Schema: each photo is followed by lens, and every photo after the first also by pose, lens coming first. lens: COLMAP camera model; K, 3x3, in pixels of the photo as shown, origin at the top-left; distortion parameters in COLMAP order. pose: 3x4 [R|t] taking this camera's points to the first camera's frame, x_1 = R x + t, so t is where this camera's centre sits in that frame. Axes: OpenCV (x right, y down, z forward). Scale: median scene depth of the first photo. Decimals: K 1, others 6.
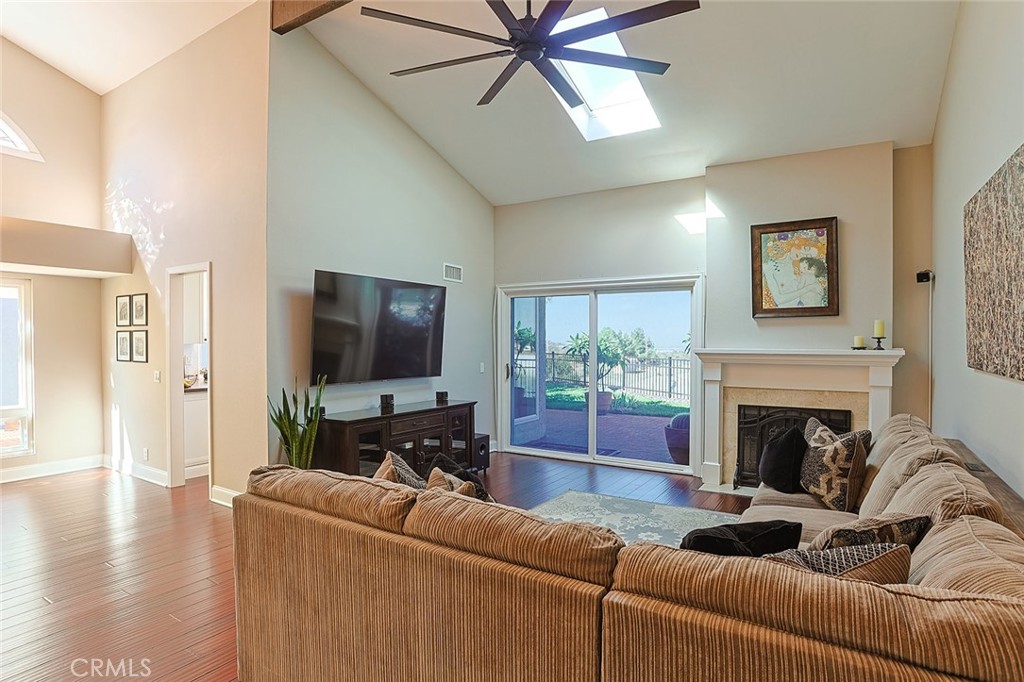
lens RADIAL K [[551.4, 0, 516.8], [0, 551.4, 340.2], [0, 0, 1]] dist [-0.045159, 0.000370]
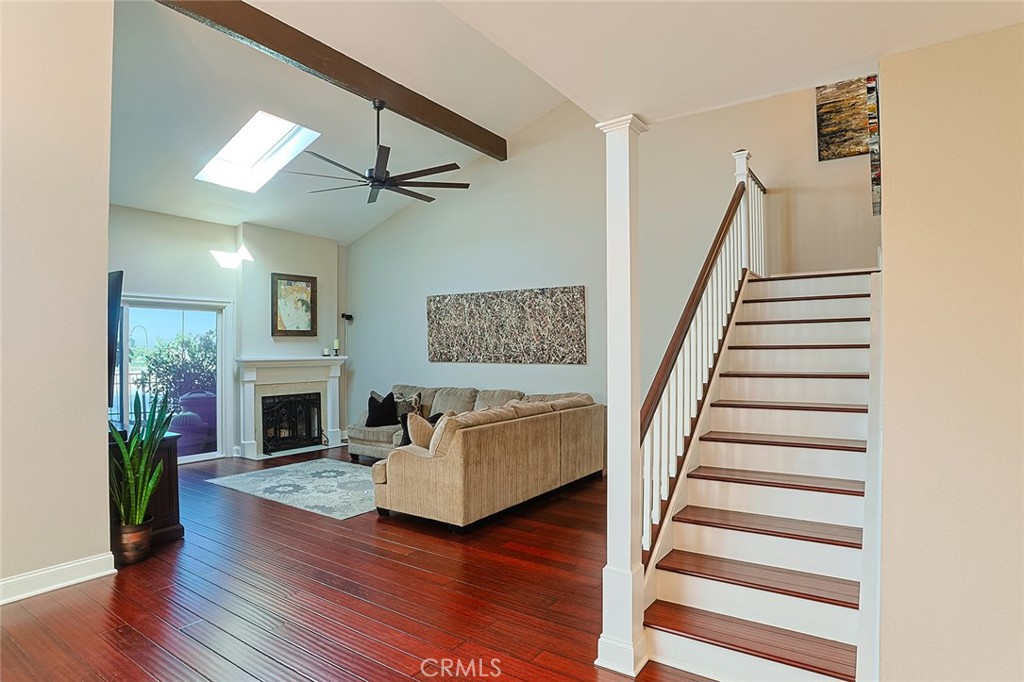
lens RADIAL K [[551.4, 0, 491.8], [0, 551.4, 346.9], [0, 0, 1]] dist [-0.045159, 0.000370]
pose [[0.087705, 0.005176, 0.996133, -1.022370], [0.006586, 0.999962, -0.005776, 0.000957], [-0.996125, 0.007067, 0.087668, 0.303324]]
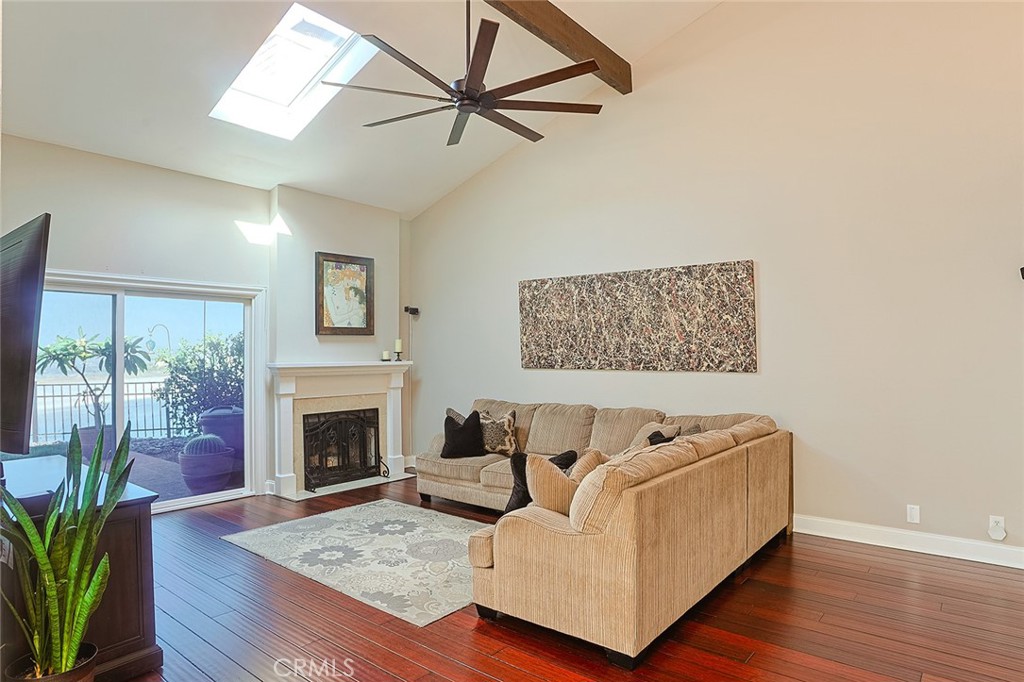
lens RADIAL K [[589.3, 0, 517.2], [0, 589.3, 348.0], [0, 0, 1]] dist [-0.044065, 0.002425]
pose [[0.147247, 0.009631, 0.989053, -0.720501], [0.008205, 0.999906, -0.010958, 0.002873], [-0.989066, 0.009729, 0.147154, 0.443903]]
